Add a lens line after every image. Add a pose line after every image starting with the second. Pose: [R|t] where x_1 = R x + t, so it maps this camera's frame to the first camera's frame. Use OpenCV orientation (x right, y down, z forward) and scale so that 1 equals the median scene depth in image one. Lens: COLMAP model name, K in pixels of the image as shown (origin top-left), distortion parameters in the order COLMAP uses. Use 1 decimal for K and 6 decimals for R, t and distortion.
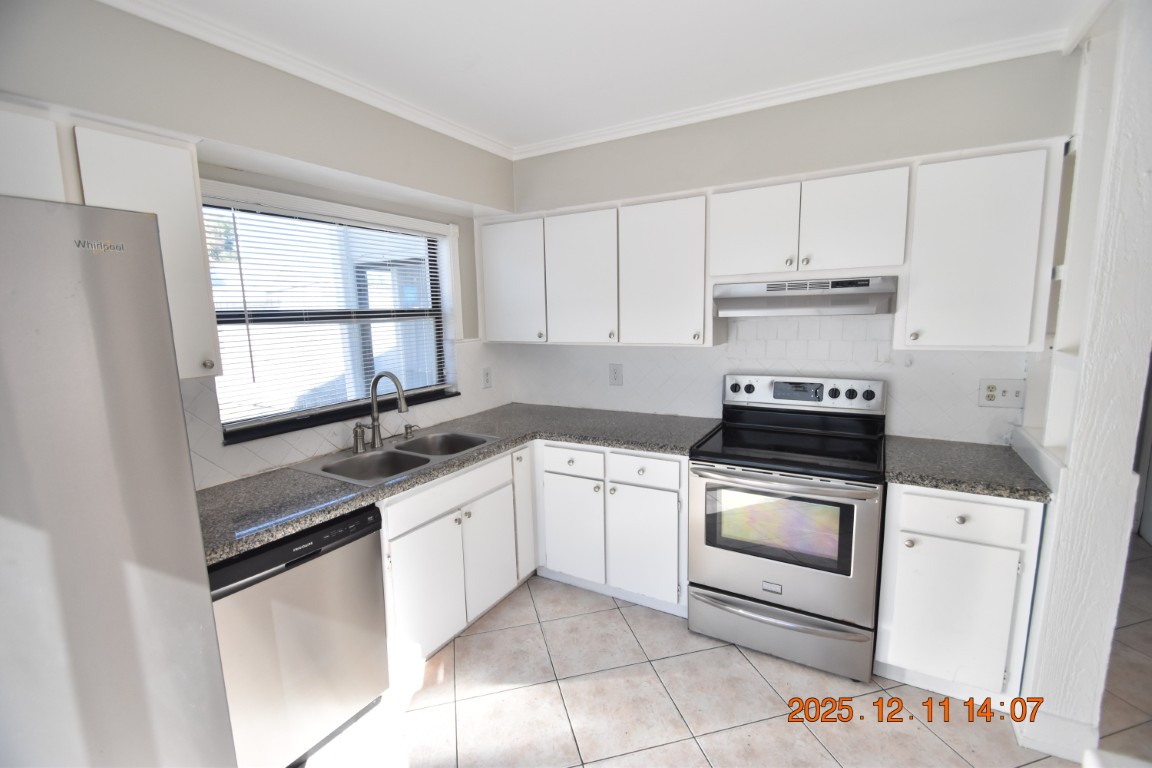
lens RADIAL K [[508.1, 0, 571.1], [0, 508.1, 387.9], [0, 0, 1]] dist [0.024897, -0.013768]
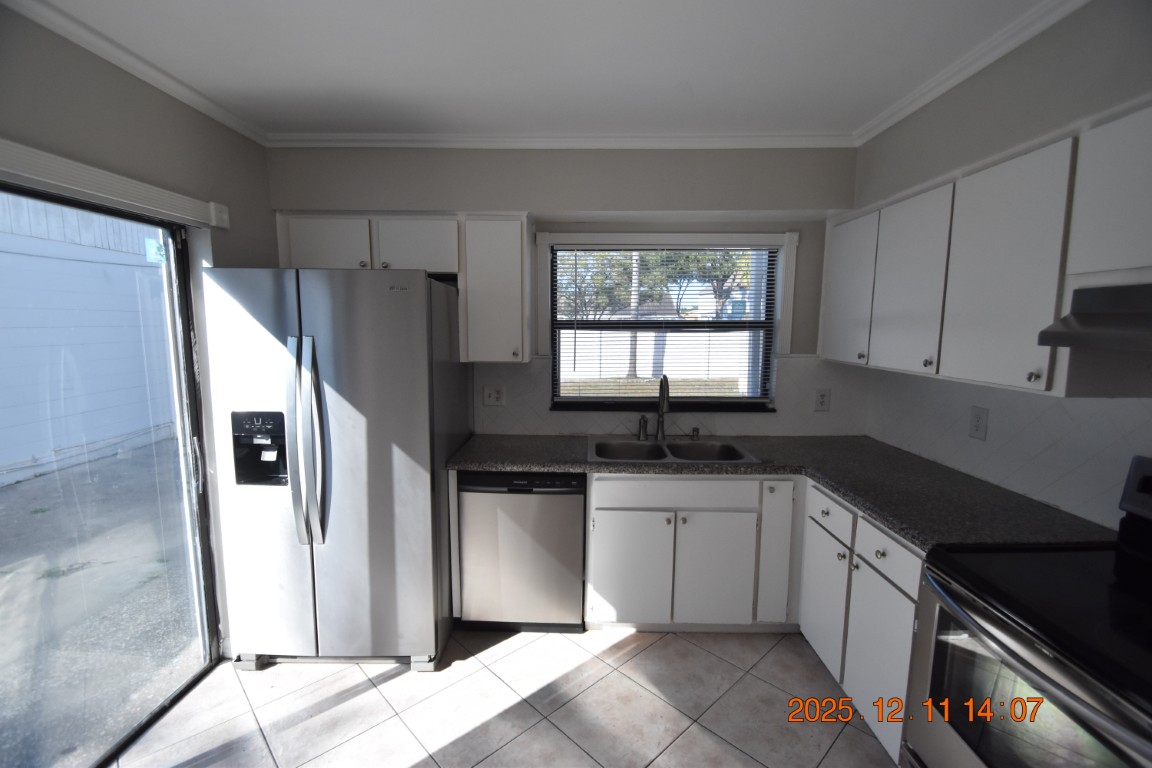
lens RADIAL K [[501.4, 0, 573.8], [0, 501.4, 389.2], [0, 0, 1]] dist [0.008960, -0.013023]
pose [[0.493464, 0.136220, -0.859033, 0.484264], [-0.146389, 0.986578, 0.072354, -0.050418], [0.857358, 0.090049, 0.506782, 0.249824]]
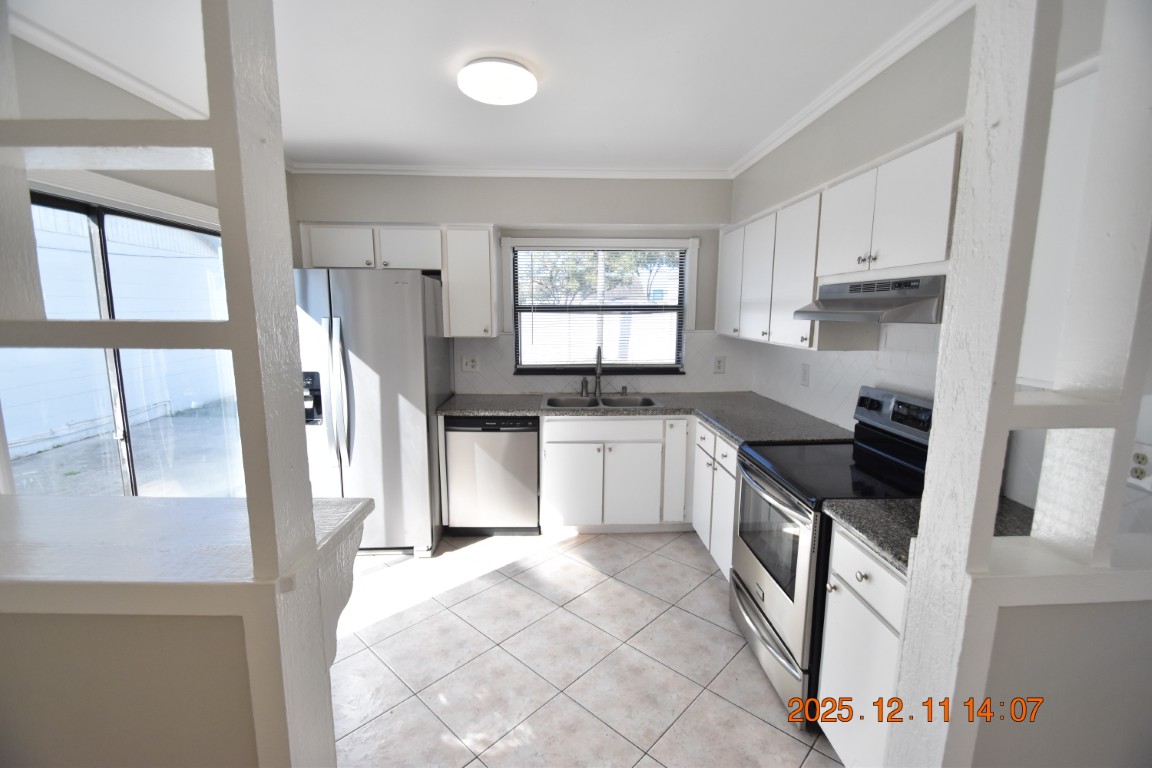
lens RADIAL K [[501.4, 0, 573.8], [0, 501.4, 389.2], [0, 0, 1]] dist [0.008960, -0.013023]
pose [[0.539152, 0.156035, -0.827628, 0.819267], [-0.140215, 0.985603, 0.094477, -0.035479], [0.830455, 0.065108, 0.553268, 0.113425]]
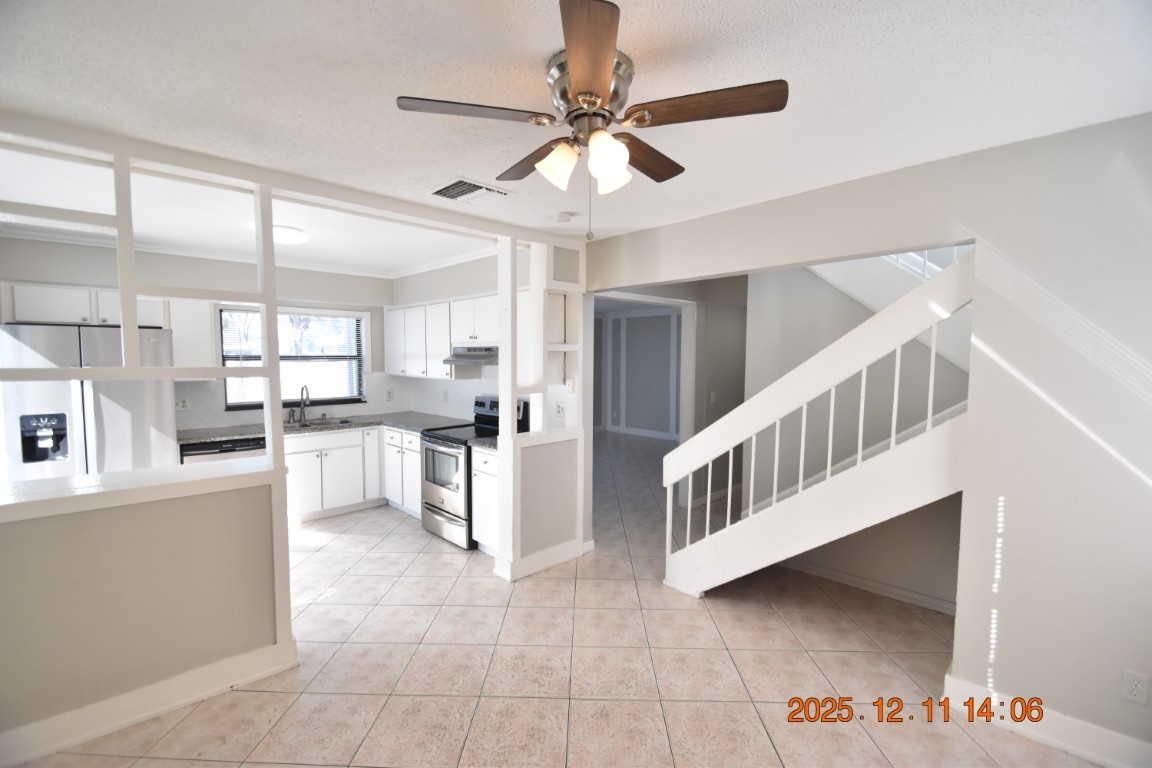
lens RADIAL K [[501.4, 0, 573.8], [0, 501.4, 389.2], [0, 0, 1]] dist [0.008960, -0.013023]
pose [[0.963803, 0.044836, -0.262820, 1.195790], [-0.066195, 0.995134, -0.072981, 0.060019], [0.258269, 0.087737, 0.962081, -0.670128]]
